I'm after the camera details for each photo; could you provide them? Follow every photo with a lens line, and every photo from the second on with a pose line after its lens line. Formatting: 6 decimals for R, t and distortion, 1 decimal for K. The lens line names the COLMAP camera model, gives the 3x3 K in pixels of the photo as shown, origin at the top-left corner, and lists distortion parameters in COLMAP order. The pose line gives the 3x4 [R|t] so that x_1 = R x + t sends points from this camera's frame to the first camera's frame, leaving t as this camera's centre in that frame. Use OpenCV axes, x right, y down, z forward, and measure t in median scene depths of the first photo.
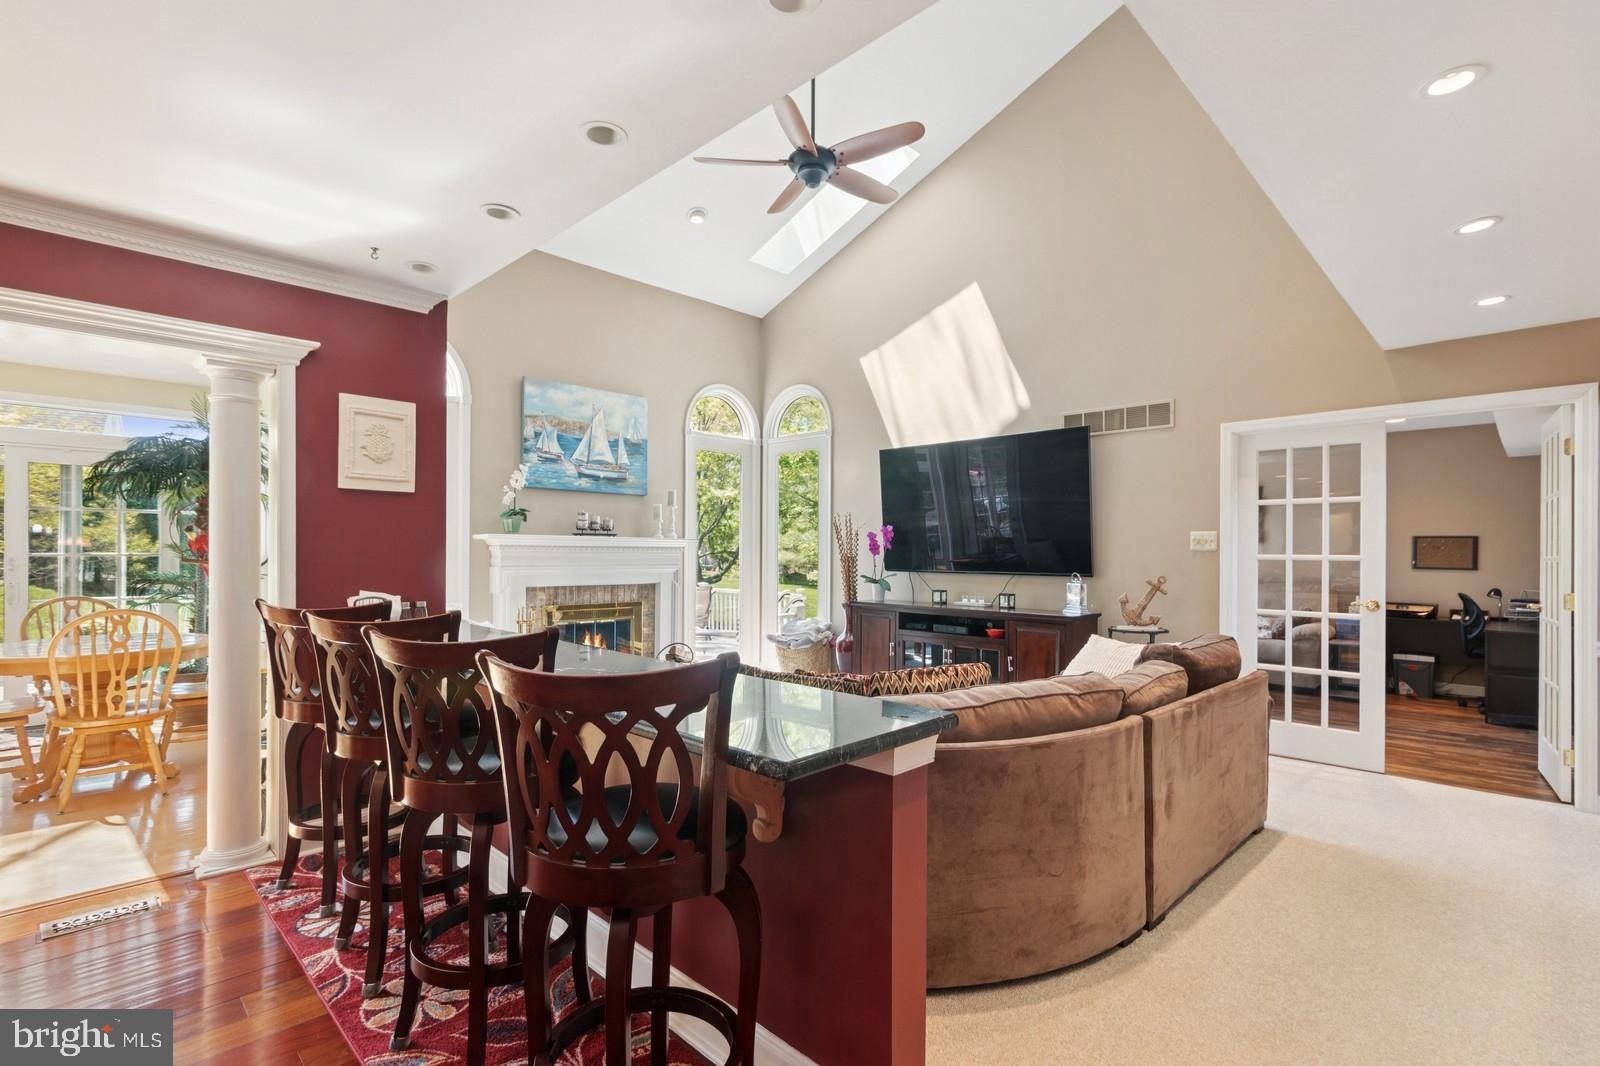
lens RADIAL K [[742.7, 0, 801.2], [0, 742.7, 559.0], [0, 0, 1]] dist [0.000650, 0.000205]
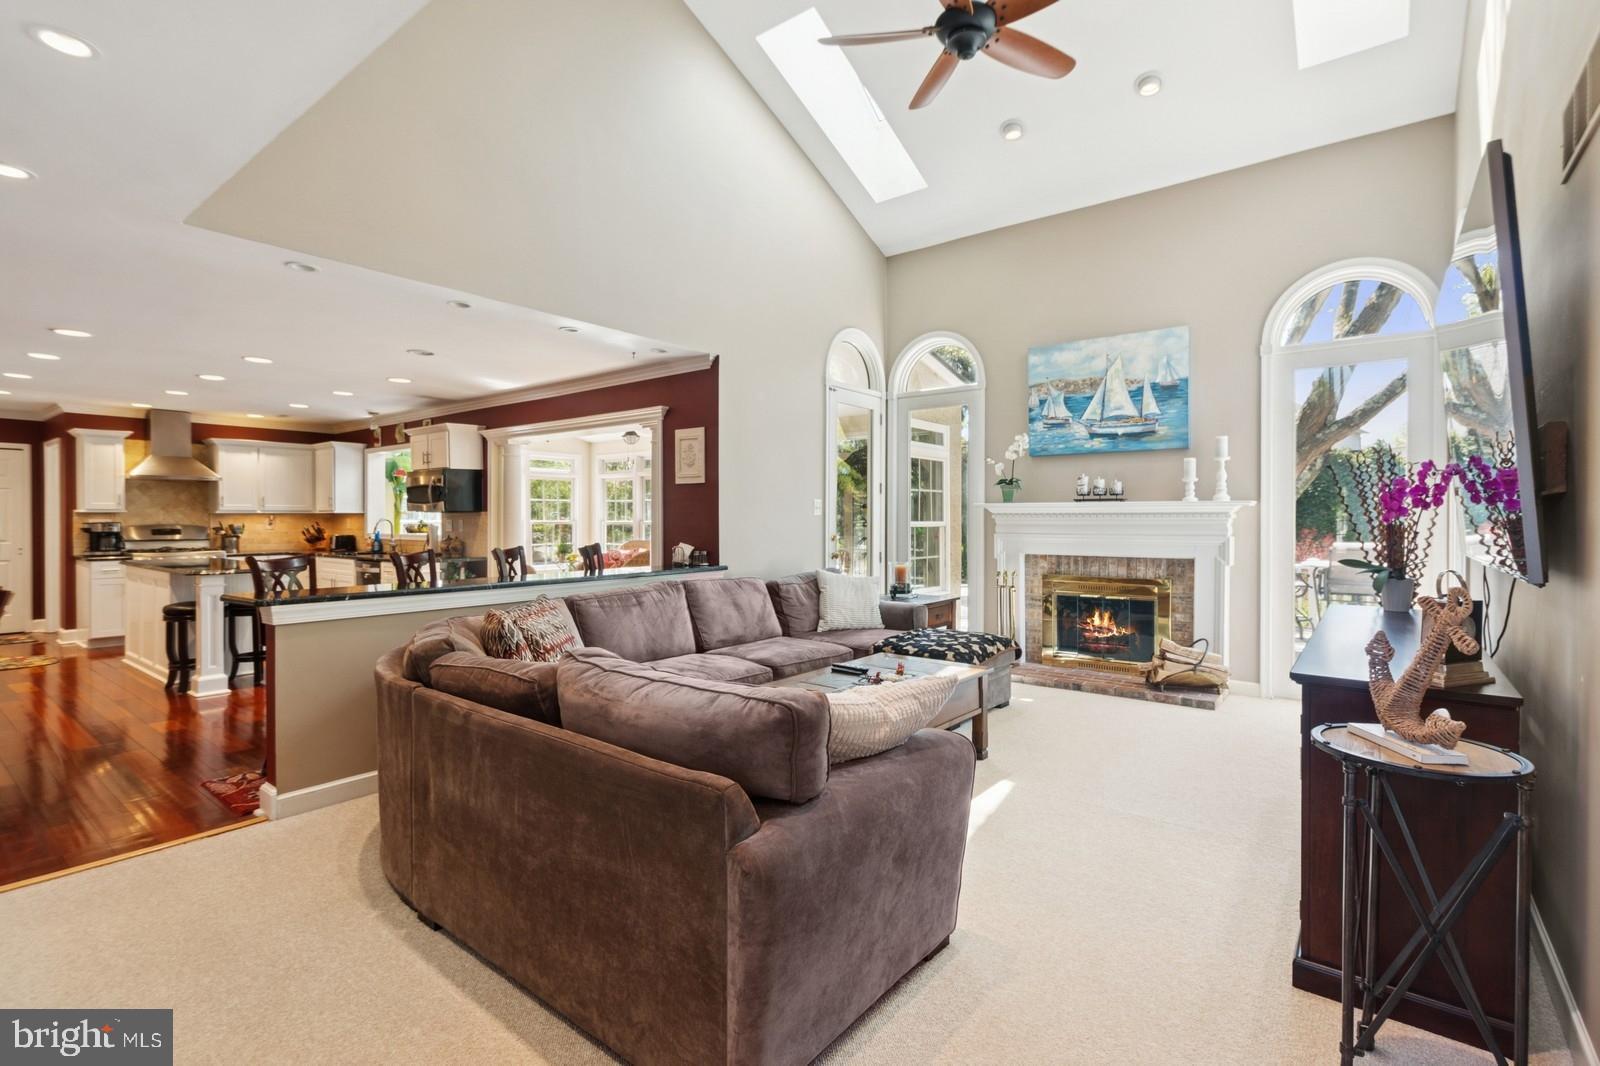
lens RADIAL K [[735.7, 0, 800.0], [0, 735.7, 533.0], [0, 0, 1]] dist [-0.002238, -0.000389]
pose [[0.119177, 0.013822, -0.992777, 0.567334], [-0.007673, 0.999886, 0.013000, -0.001813], [0.992843, 0.006069, 0.119270, 0.535917]]
